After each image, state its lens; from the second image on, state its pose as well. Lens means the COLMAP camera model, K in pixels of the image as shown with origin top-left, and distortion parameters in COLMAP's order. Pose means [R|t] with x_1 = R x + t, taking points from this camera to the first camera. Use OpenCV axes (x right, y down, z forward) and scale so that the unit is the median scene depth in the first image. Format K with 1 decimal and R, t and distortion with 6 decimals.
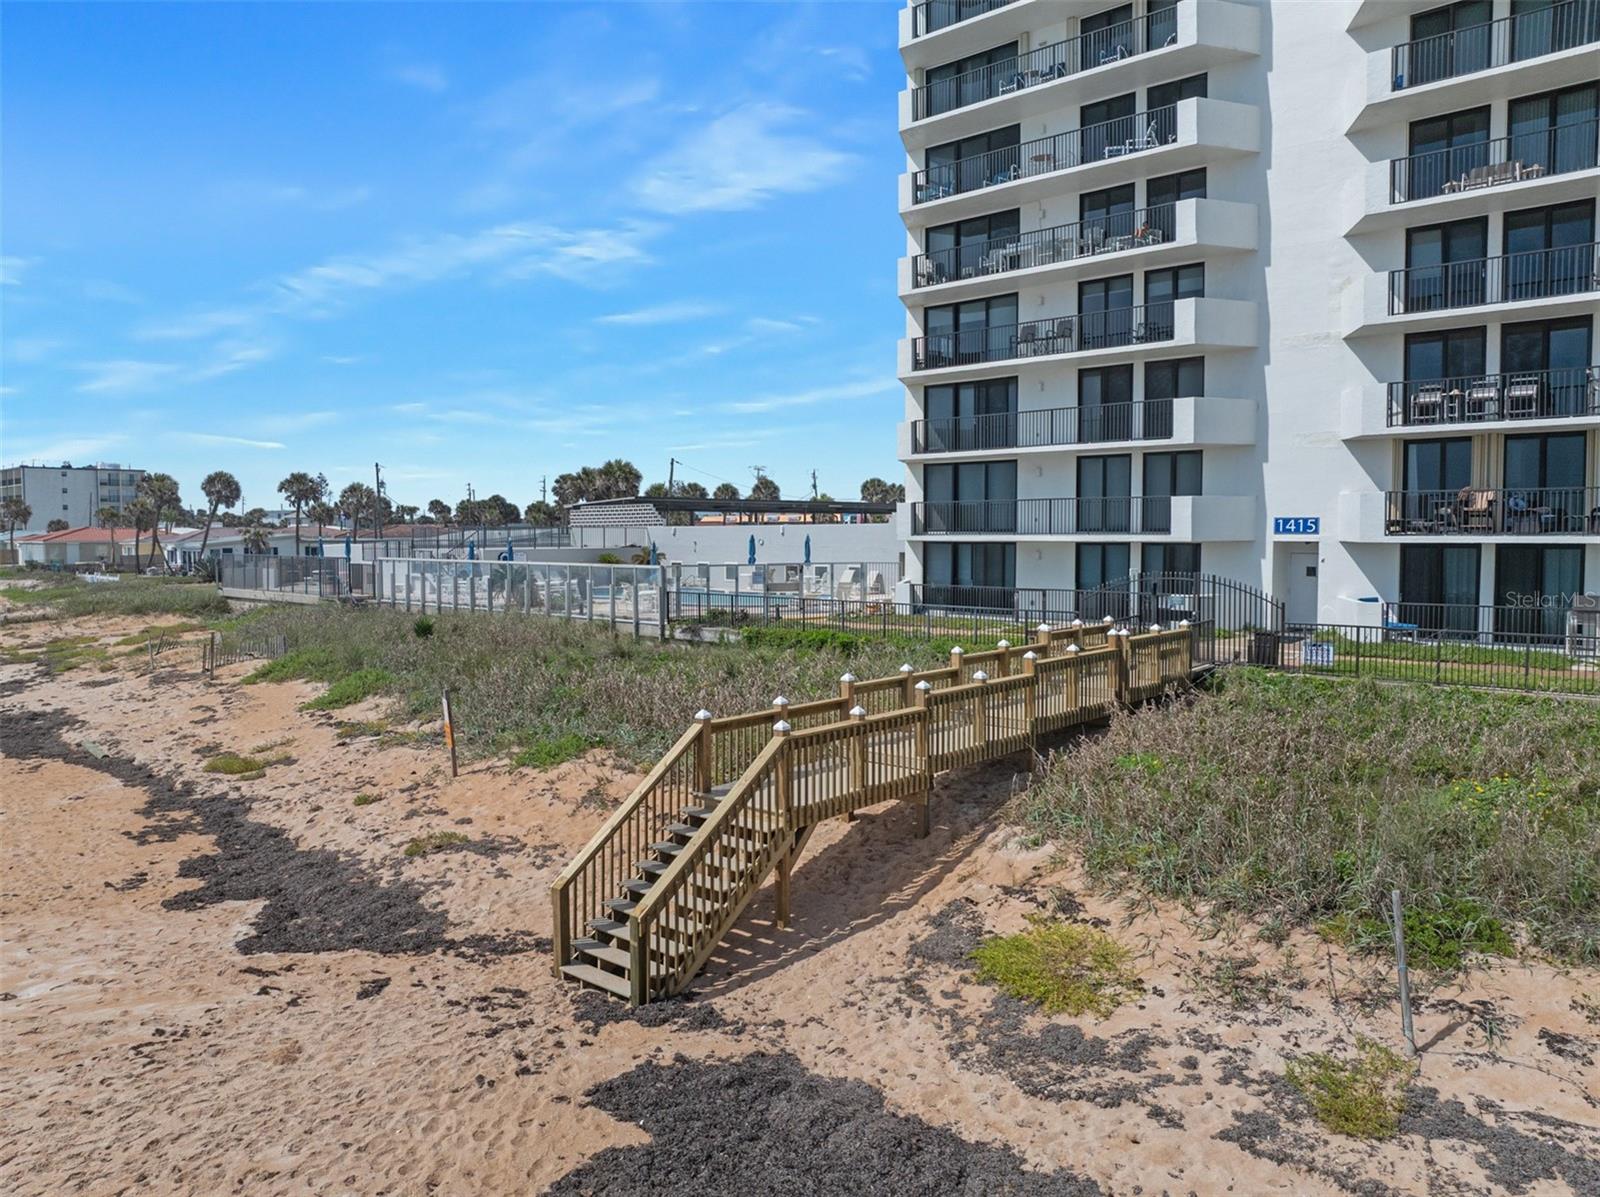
lens RADIAL K [[1117.7, 0, 805.4], [0, 1117.7, 596.6], [0, 0, 1]] dist [-0.031131, -0.025113]
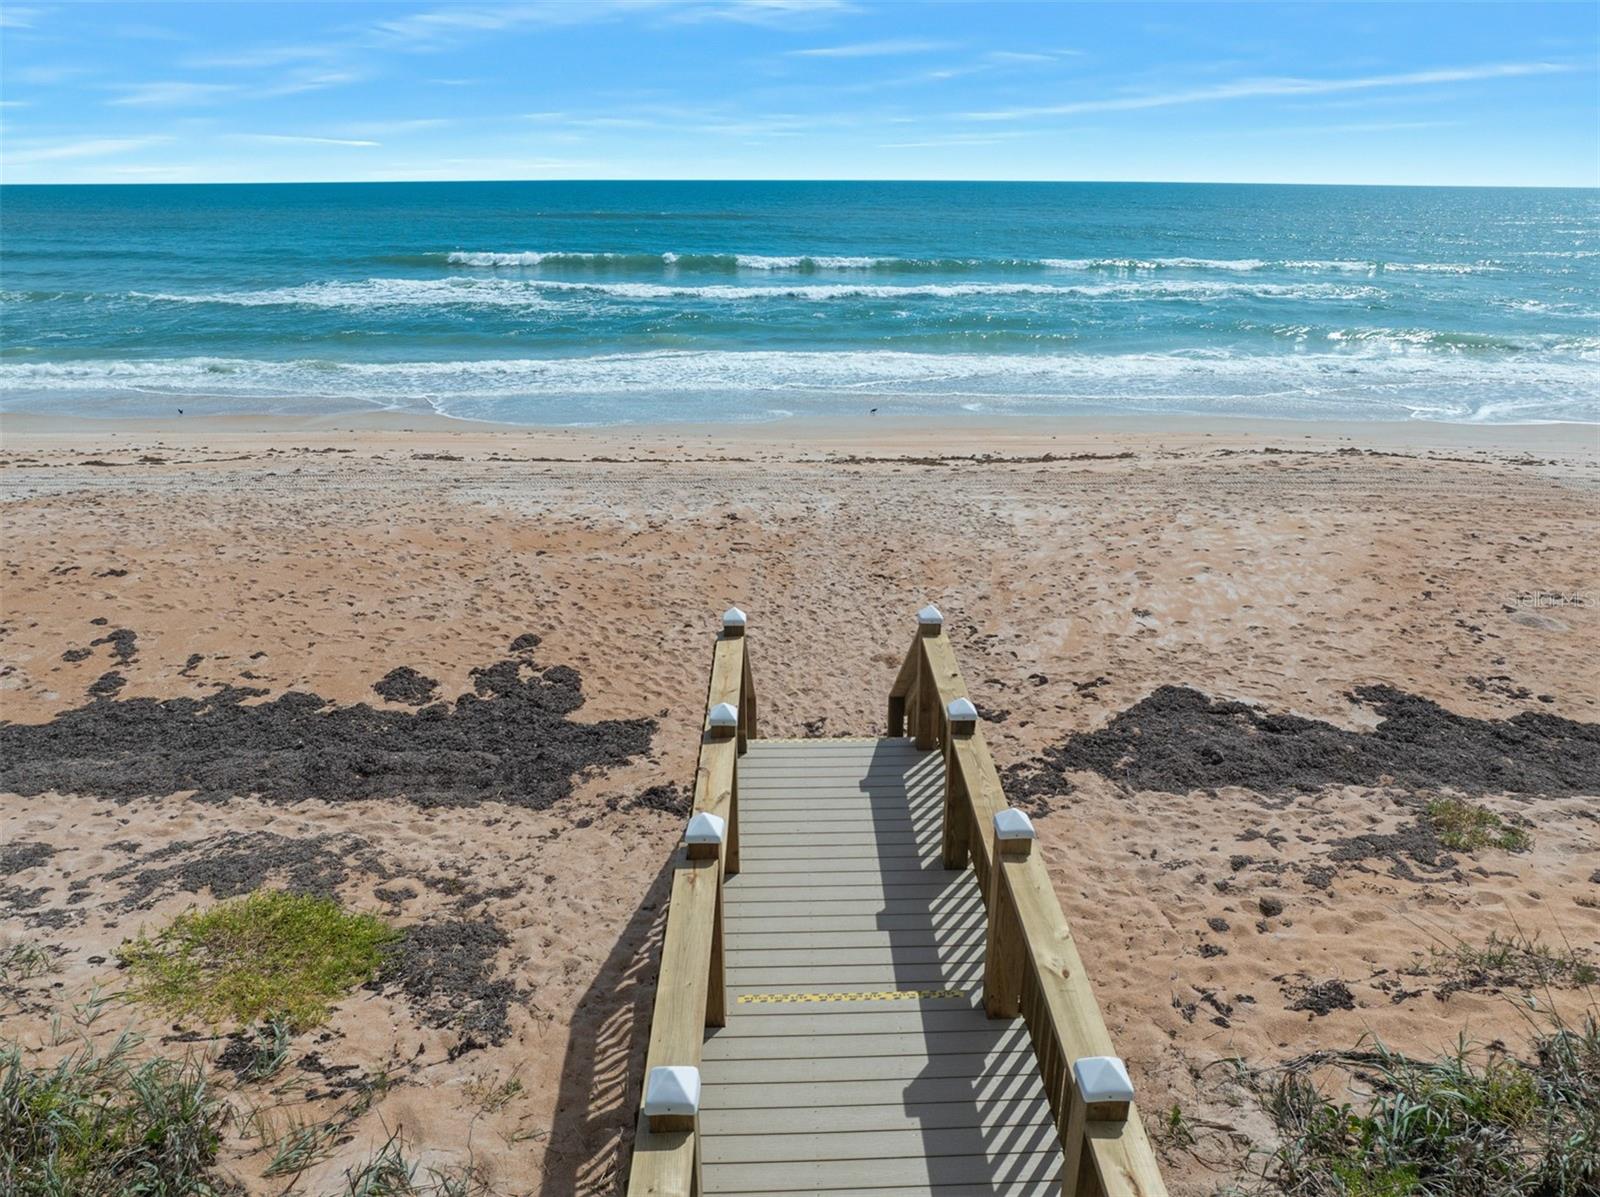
lens RADIAL K [[1107.8, 0, 803.6], [0, 1107.8, 628.9], [0, 0, 1]] dist [-0.036169, -0.001636]
pose [[-0.737303, 0.256635, -0.624919, 0.162701], [-0.036872, 0.908369, 0.416542, -0.060139], [0.674556, 0.330159, -0.660280, 0.751217]]
